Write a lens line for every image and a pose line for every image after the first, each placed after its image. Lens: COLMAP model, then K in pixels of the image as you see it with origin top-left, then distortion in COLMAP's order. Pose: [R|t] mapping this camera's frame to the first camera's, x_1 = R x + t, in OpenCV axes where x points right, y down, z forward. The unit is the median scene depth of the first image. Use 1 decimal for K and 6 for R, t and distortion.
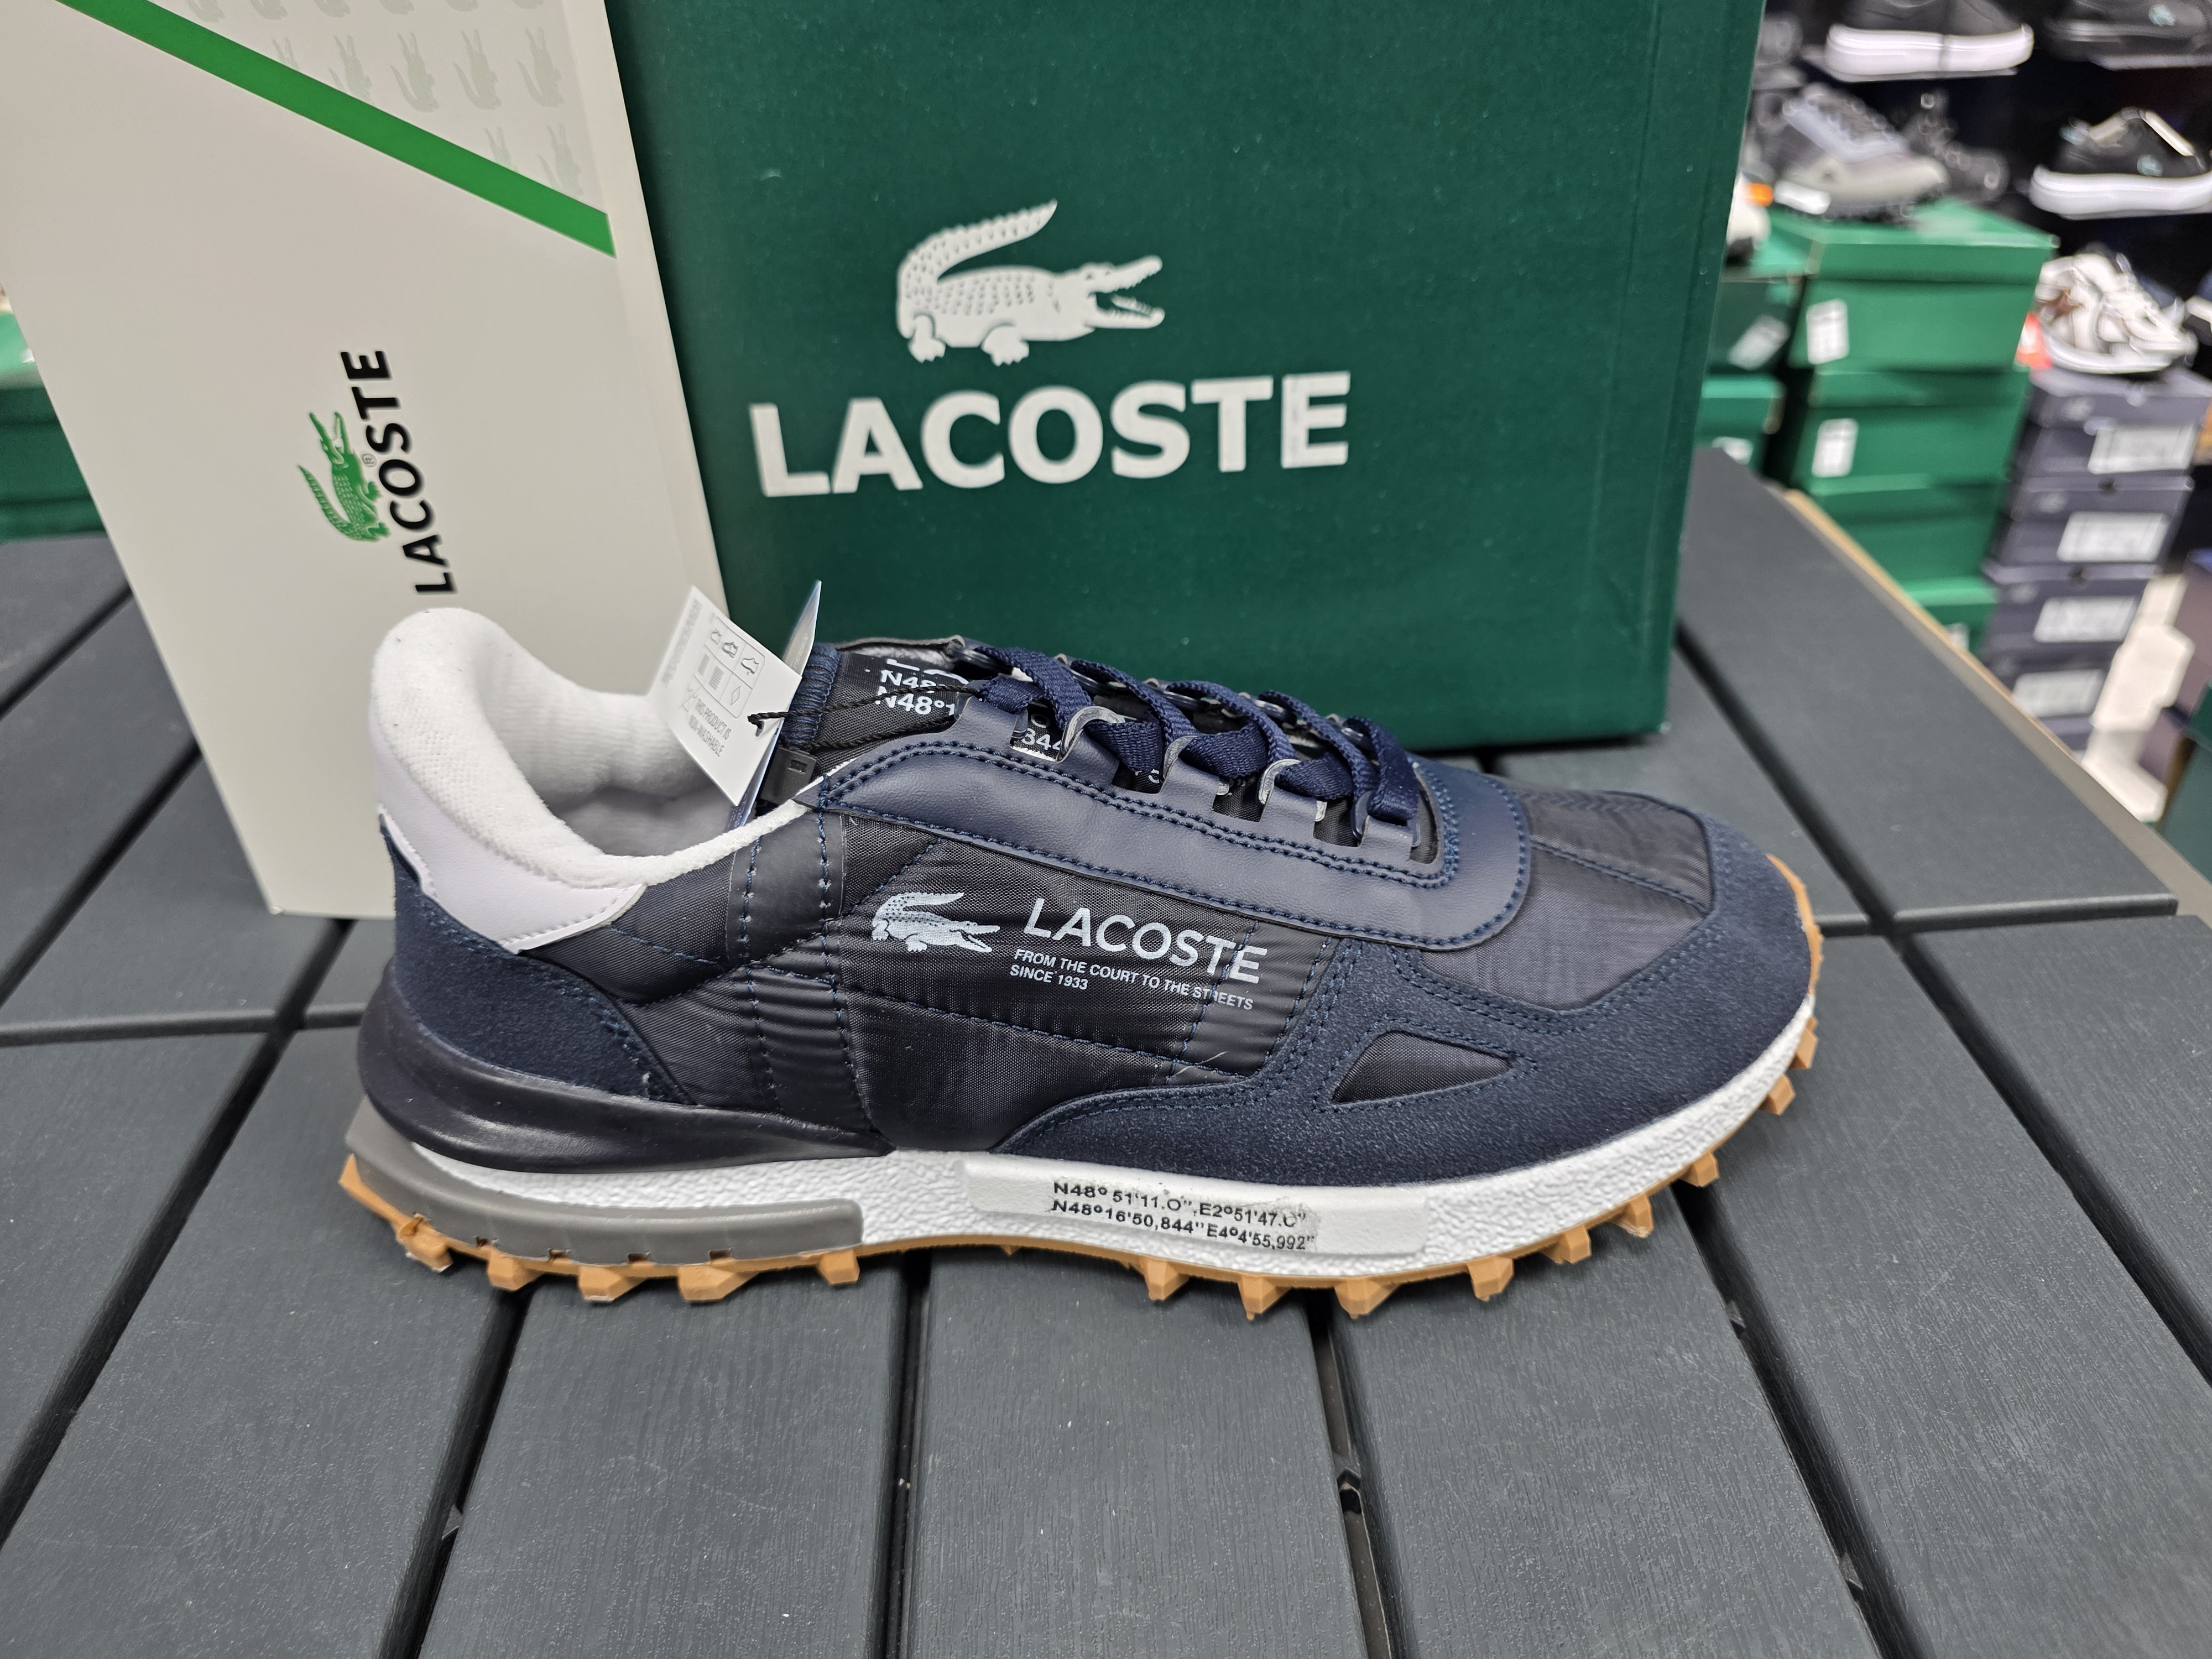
lens RADIAL K [[1644.8, 0, 1105.2], [0, 1644.8, 840.7], [0, 0, 1]] dist [-0.005264, -0.007892]
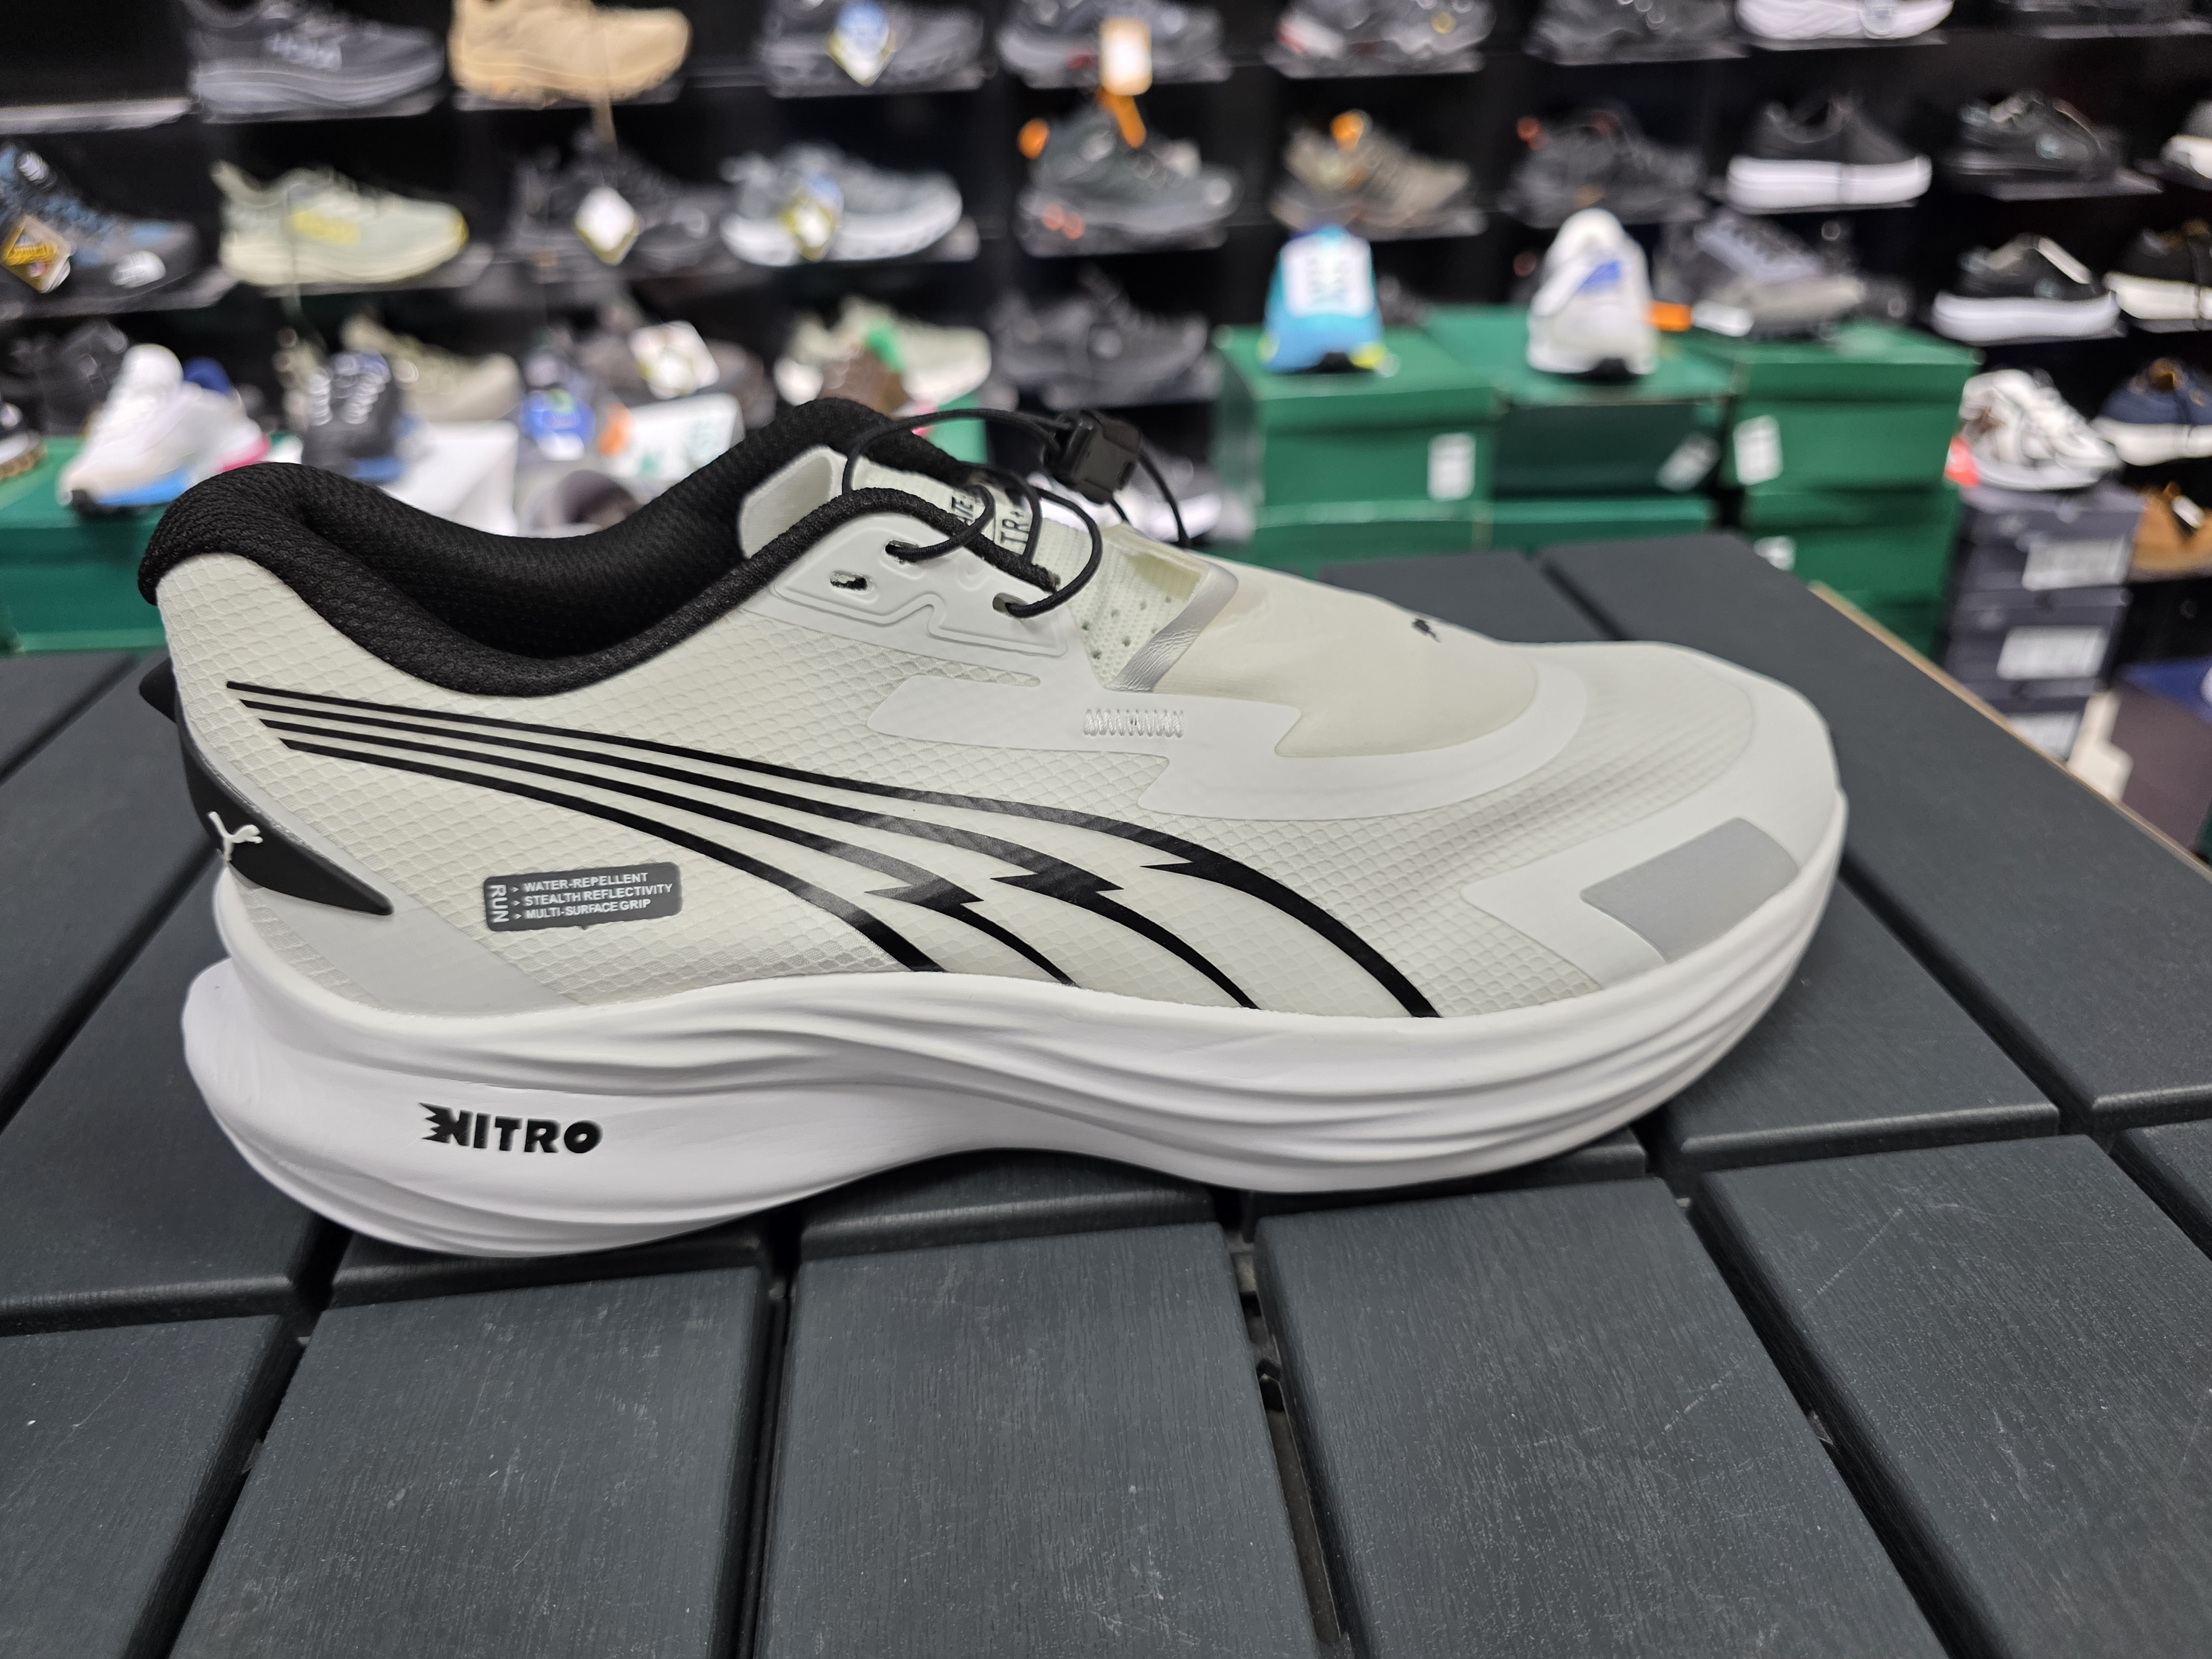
lens RADIAL K [[1639.1, 0, 1105.1], [0, 1639.1, 840.0], [0, 0, 1]] dist [-0.013006, -0.005033]
pose [[0.998642, -0.025075, 0.045671, 0.008975], [0.029002, 0.995745, -0.087468, -0.026885], [-0.043284, 0.088674, 0.995120, 0.357221]]
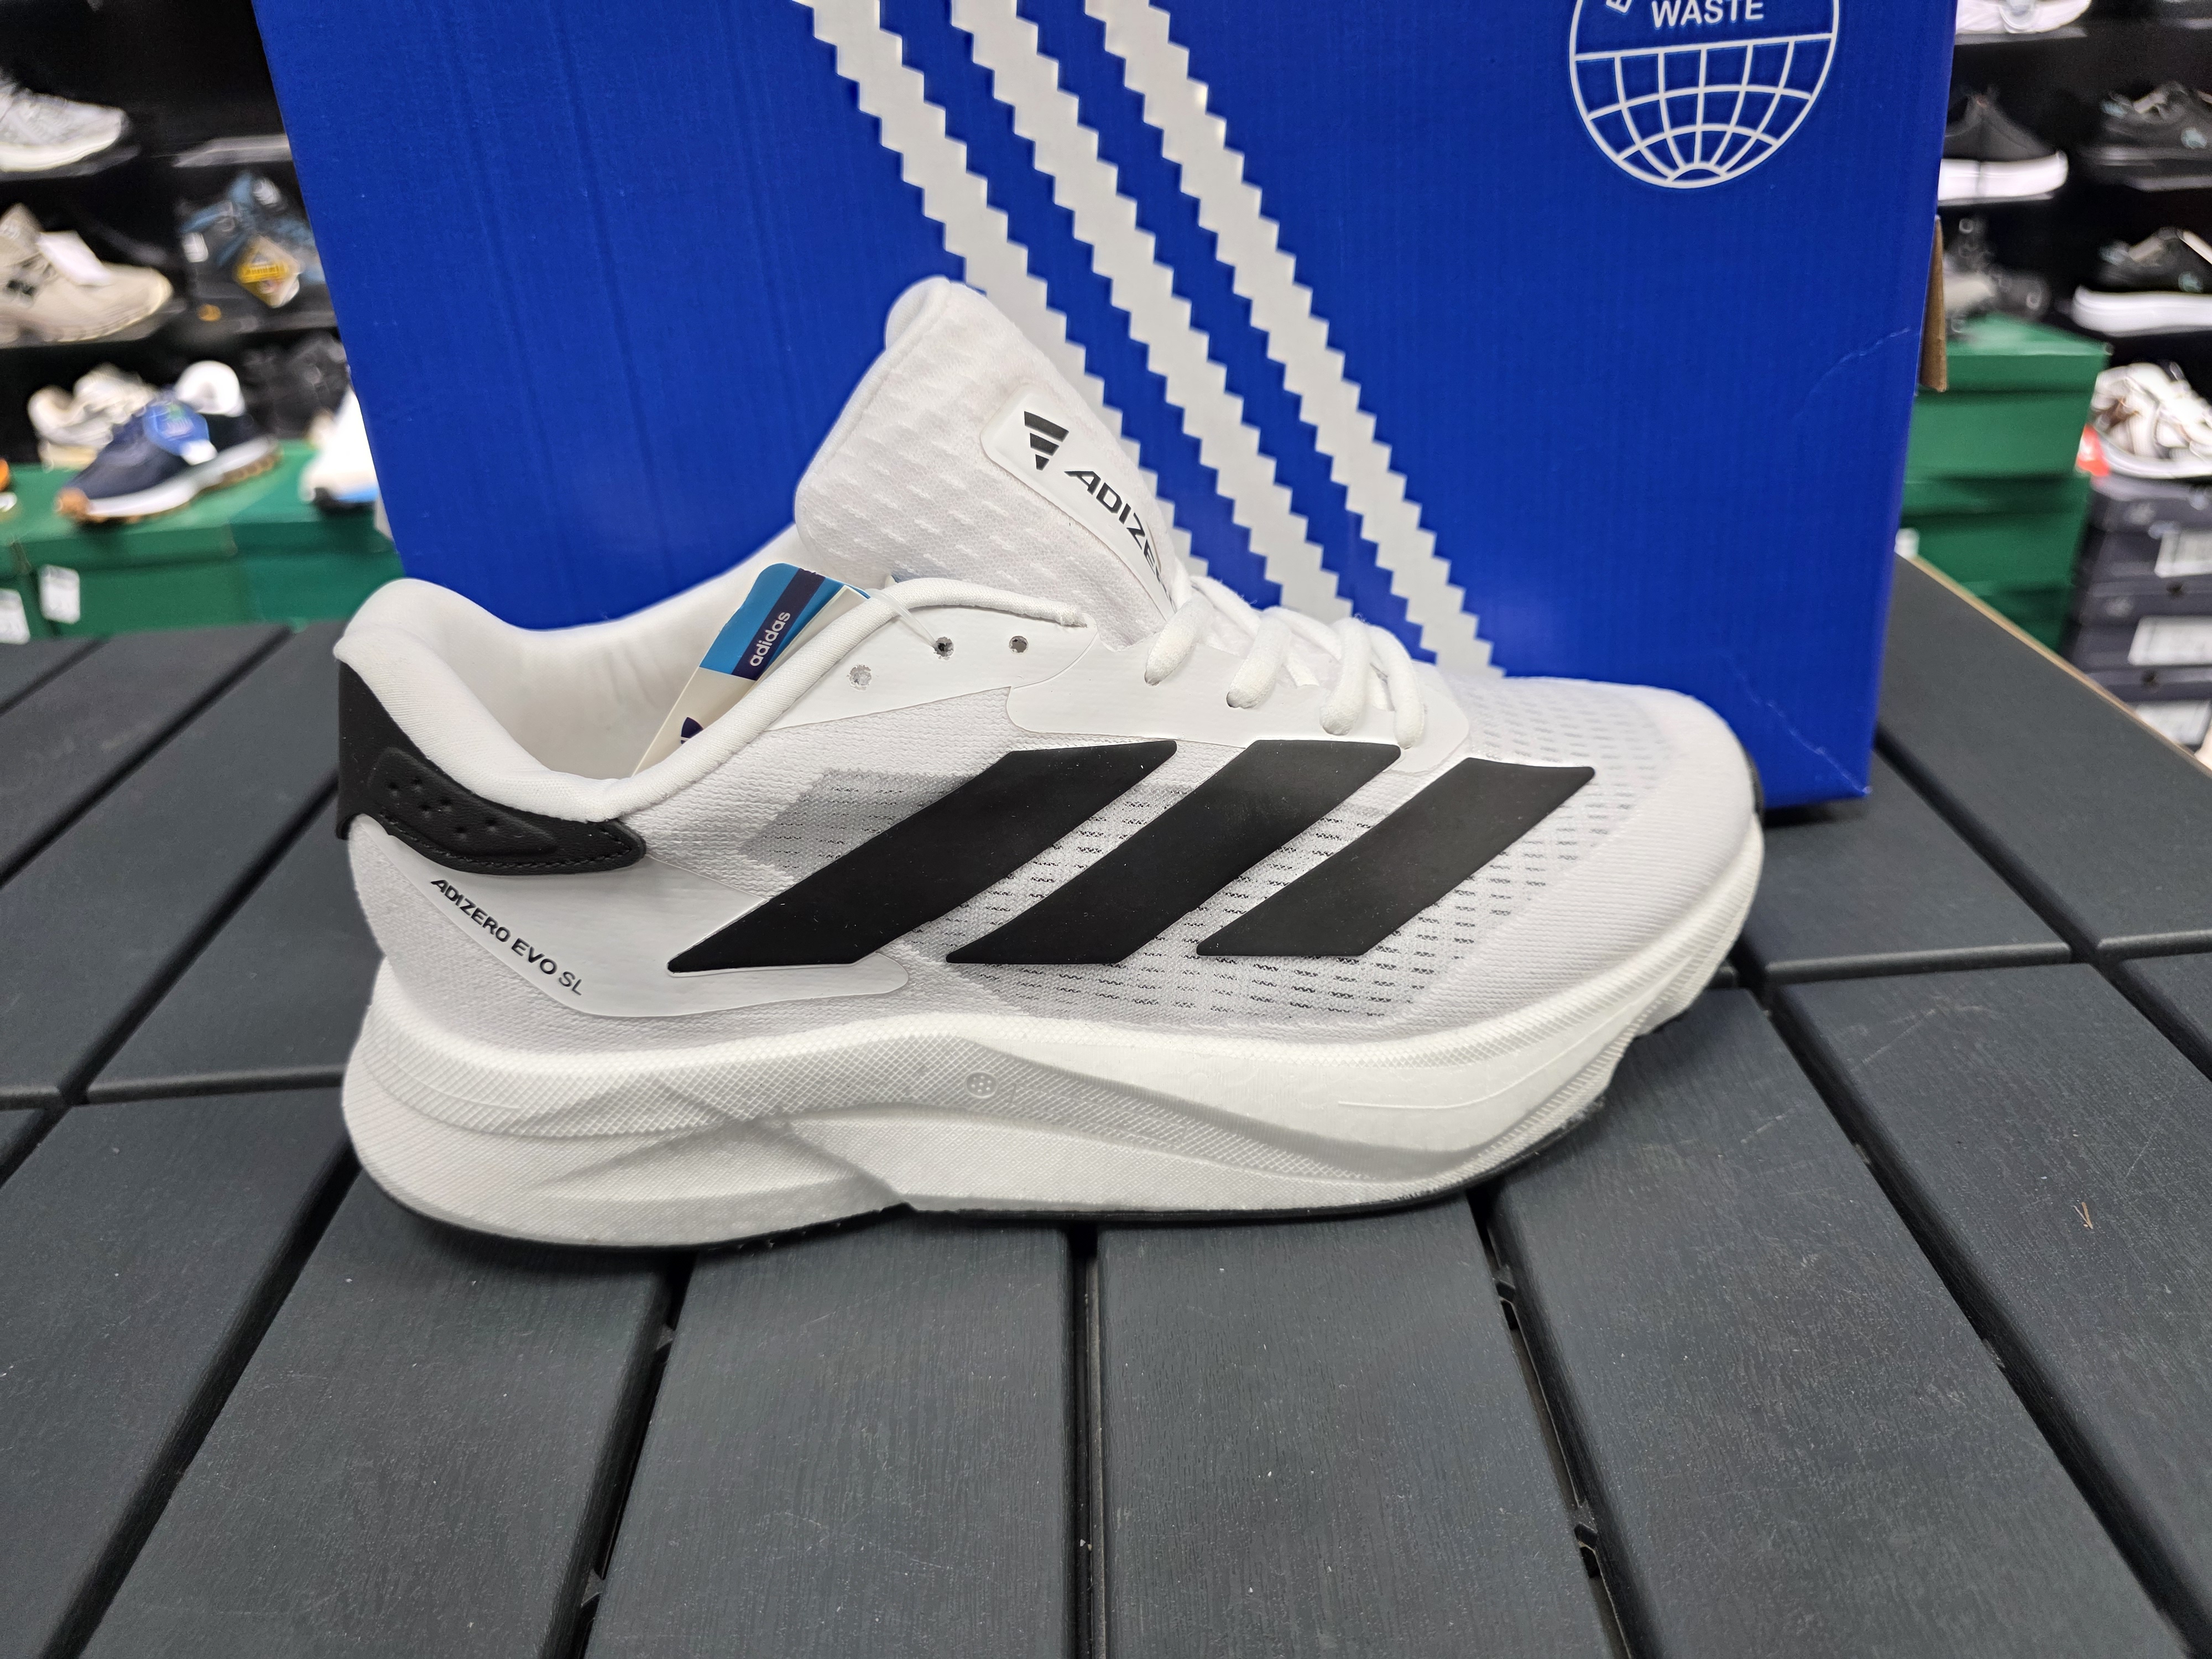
lens RADIAL K [[1624.3, 0, 1111.1], [0, 1624.3, 854.7], [0, 0, 1]] dist [-0.006680, -0.006432]
pose [[0.999565, -0.014816, -0.025517, -0.074624], [0.012760, 0.996799, -0.078920, 0.077921], [0.026604, 0.078560, 0.996554, 0.075171]]
